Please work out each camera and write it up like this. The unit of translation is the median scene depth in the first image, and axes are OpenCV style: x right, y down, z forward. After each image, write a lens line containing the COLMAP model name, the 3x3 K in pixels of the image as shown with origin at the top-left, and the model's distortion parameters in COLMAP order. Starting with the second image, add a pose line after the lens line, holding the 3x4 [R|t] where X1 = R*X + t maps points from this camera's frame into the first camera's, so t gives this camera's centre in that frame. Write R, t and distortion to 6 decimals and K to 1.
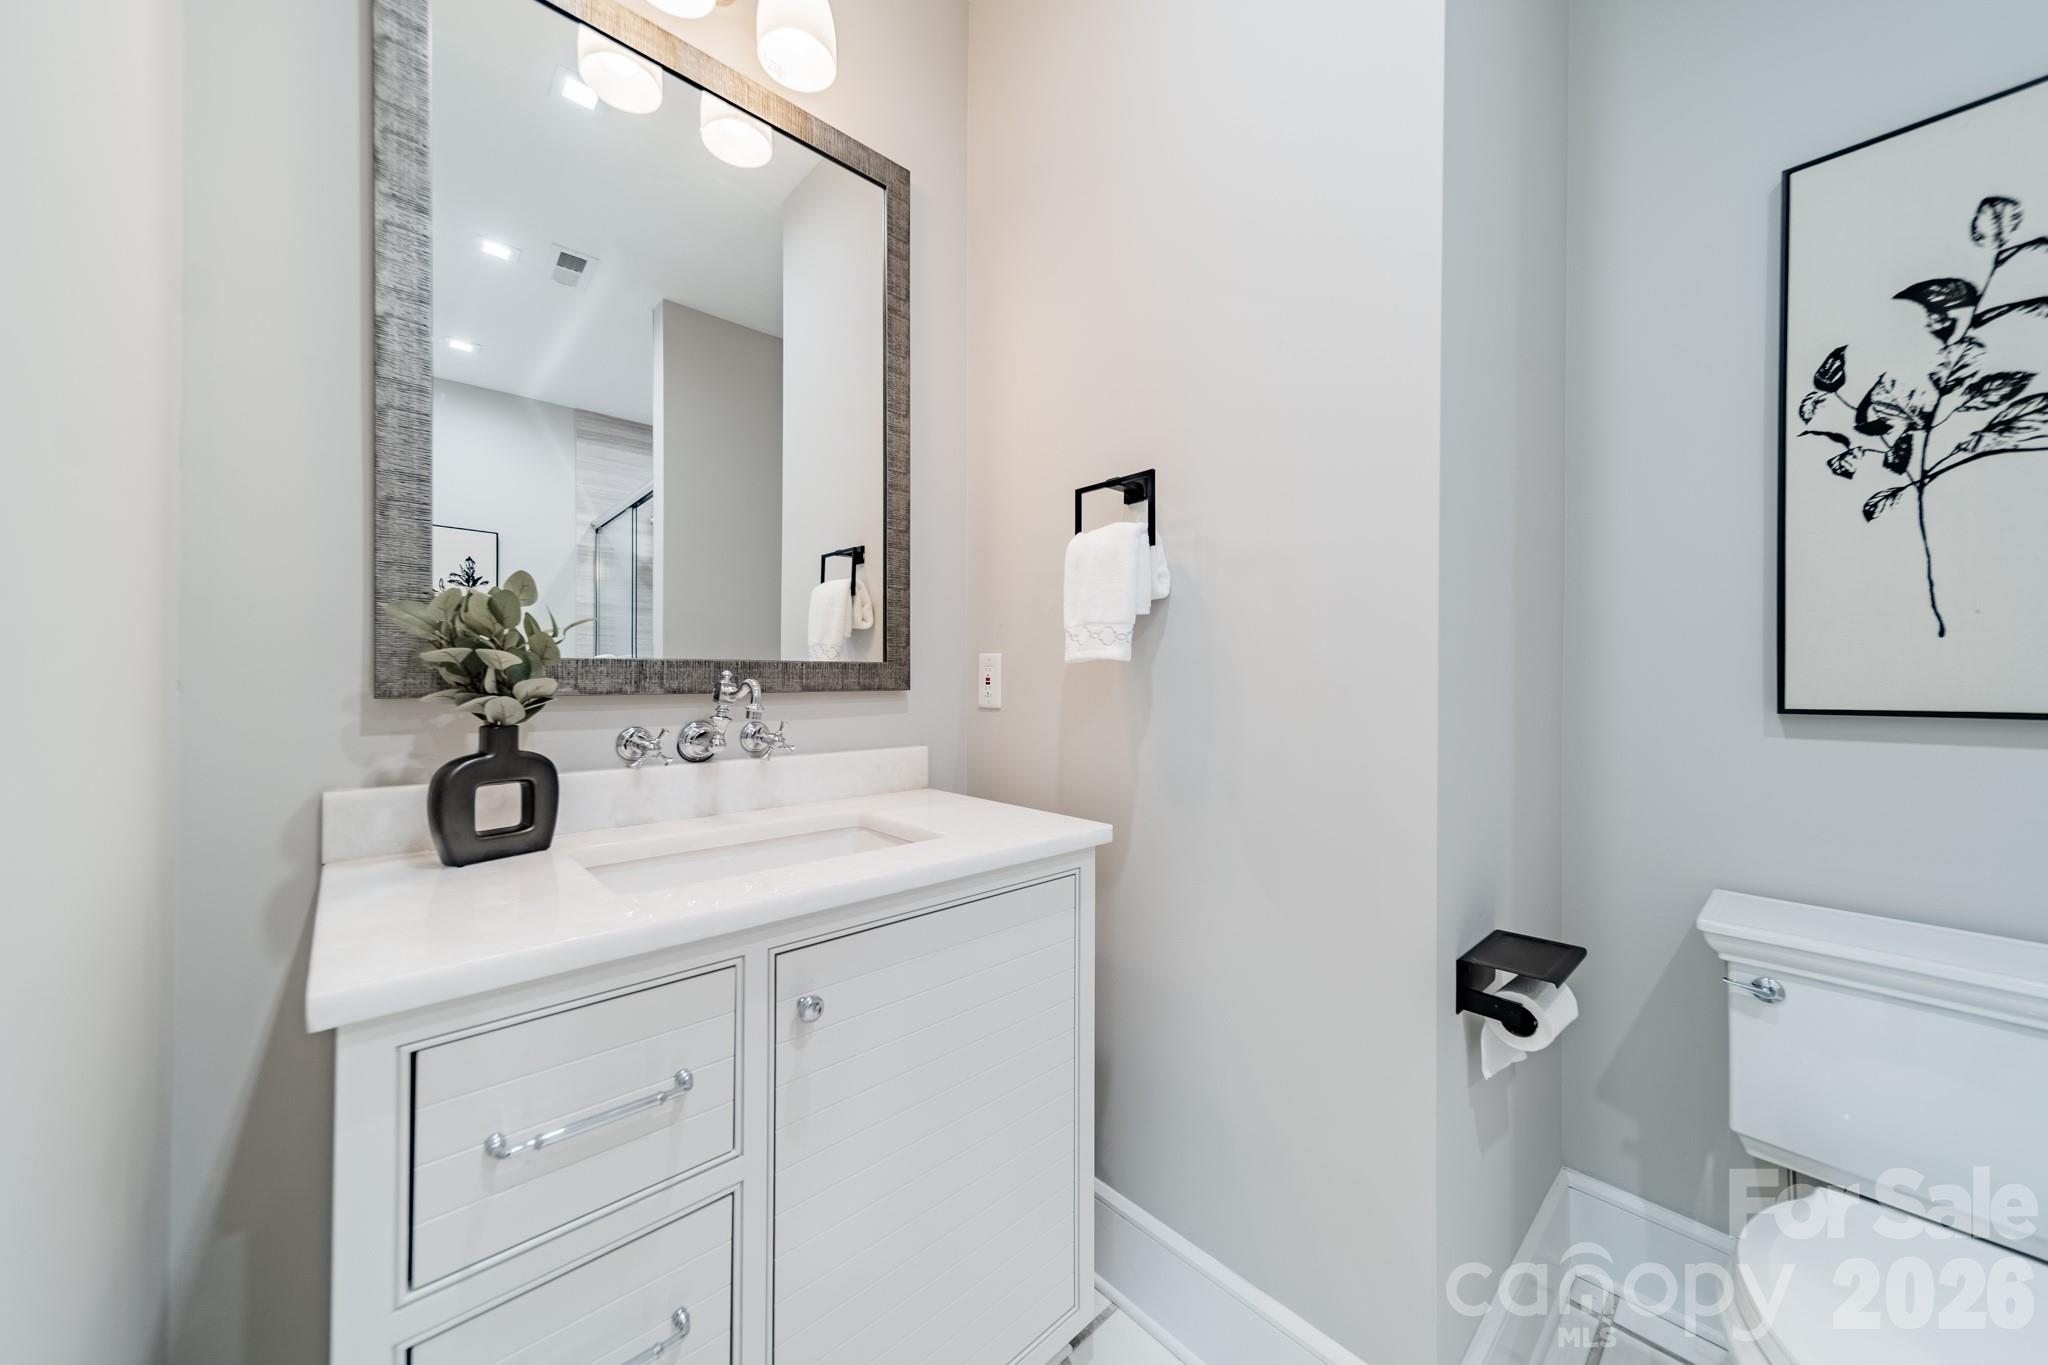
lens RADIAL K [[724.3, 0, 1028.0], [0, 724.3, 678.6], [0, 0, 1]] dist [0.008356, -0.000043]
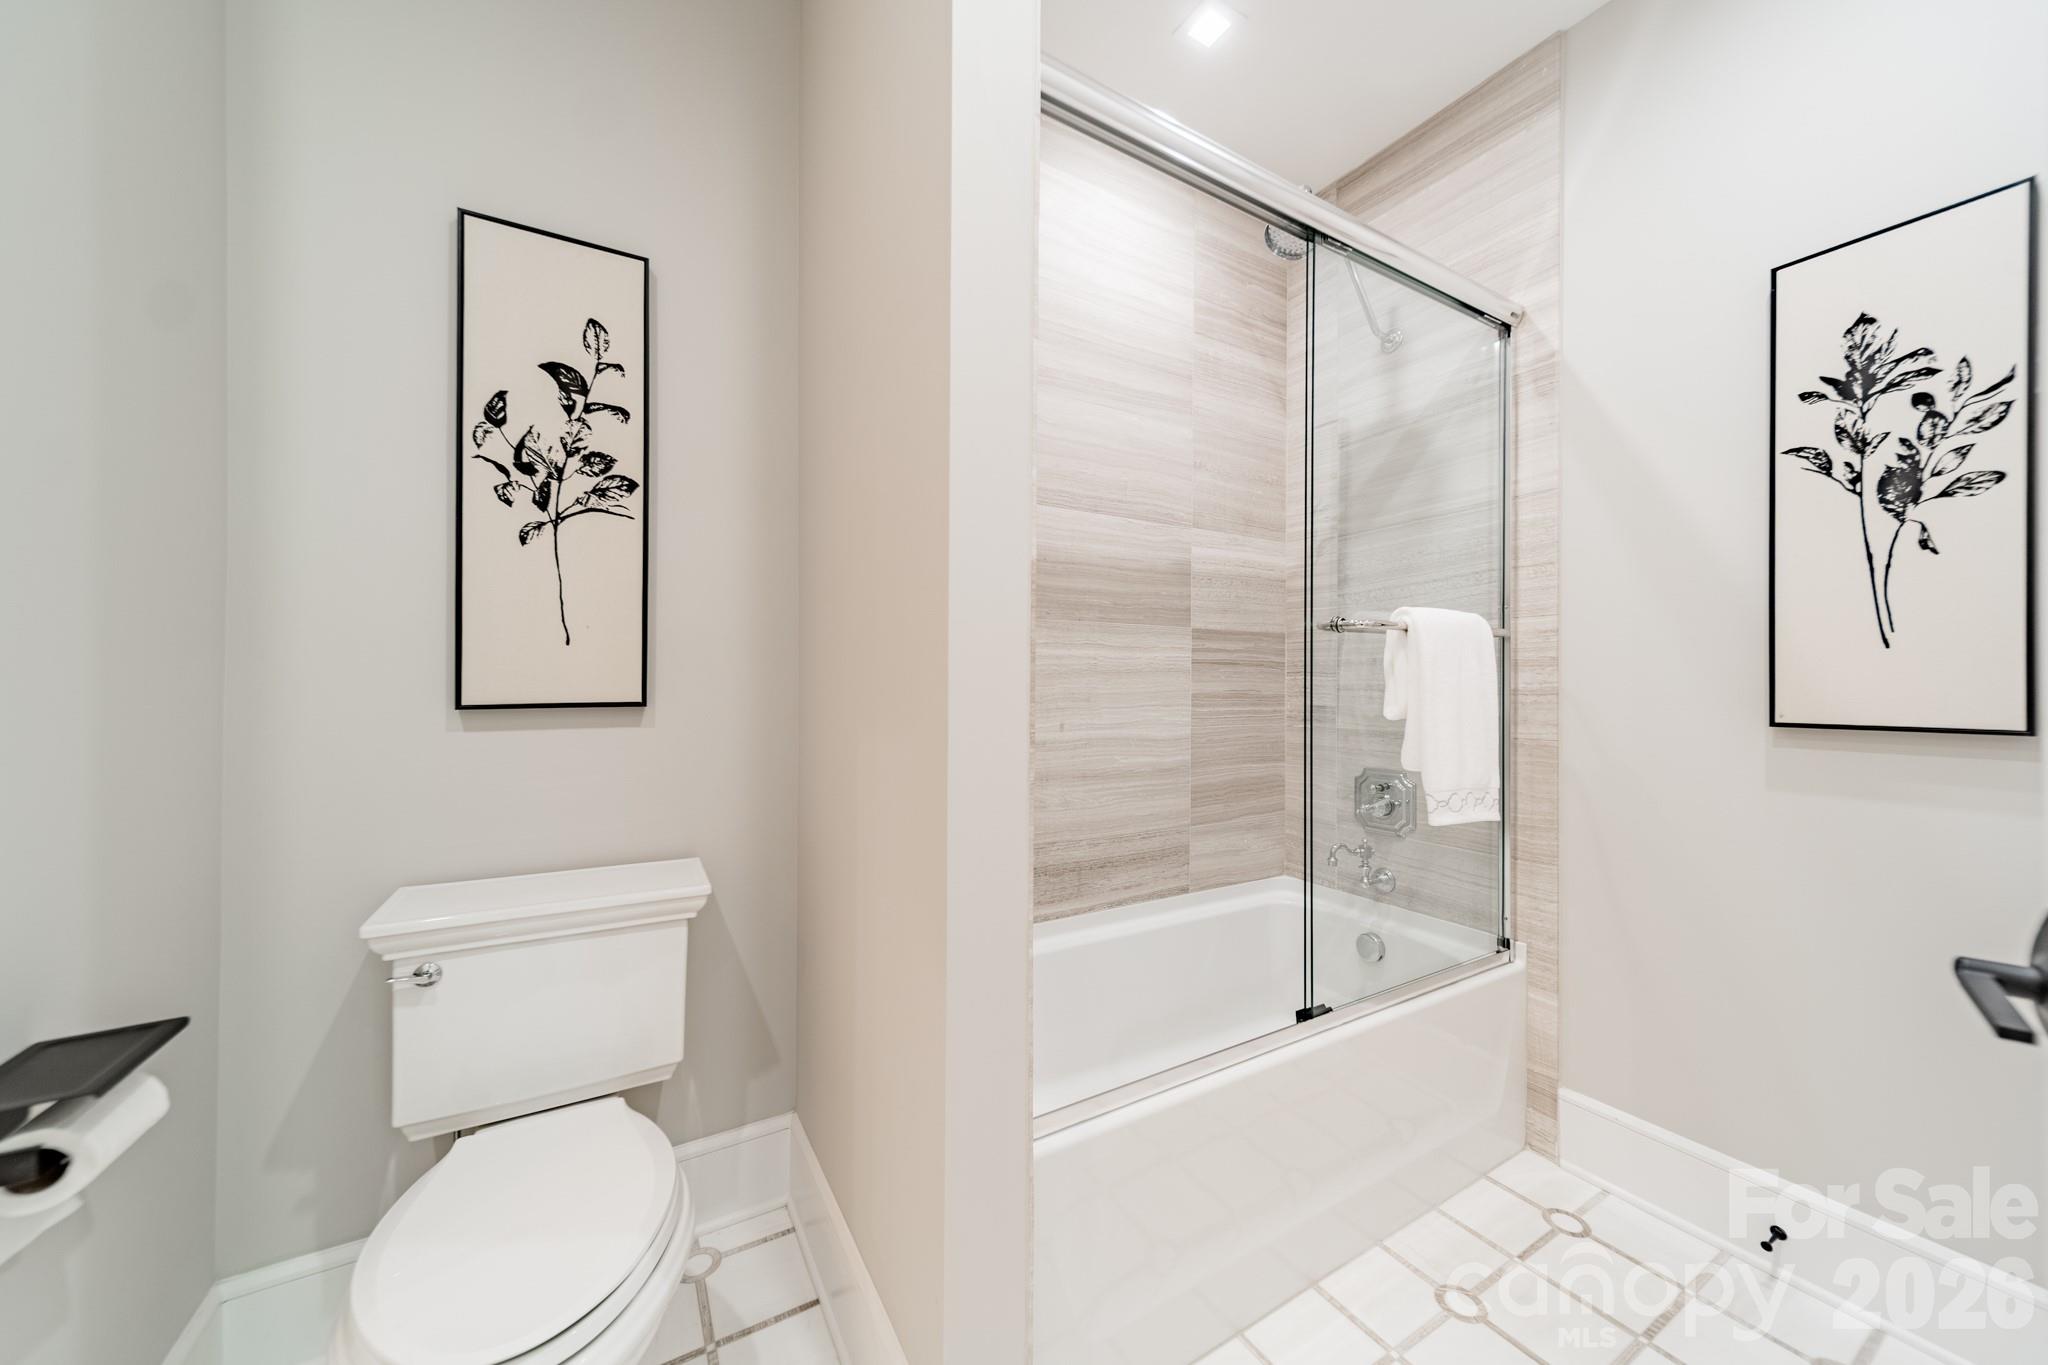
lens RADIAL K [[724.3, 0, 1026.3], [0, 724.3, 681.5], [0, 0, 1]] dist [0.008356, -0.000043]
pose [[0.219633, -0.001591, 0.975581, 0.177276], [-0.002607, 0.999994, 0.002218, 0.001757], [-0.975579, -0.003031, 0.219628, -0.061588]]
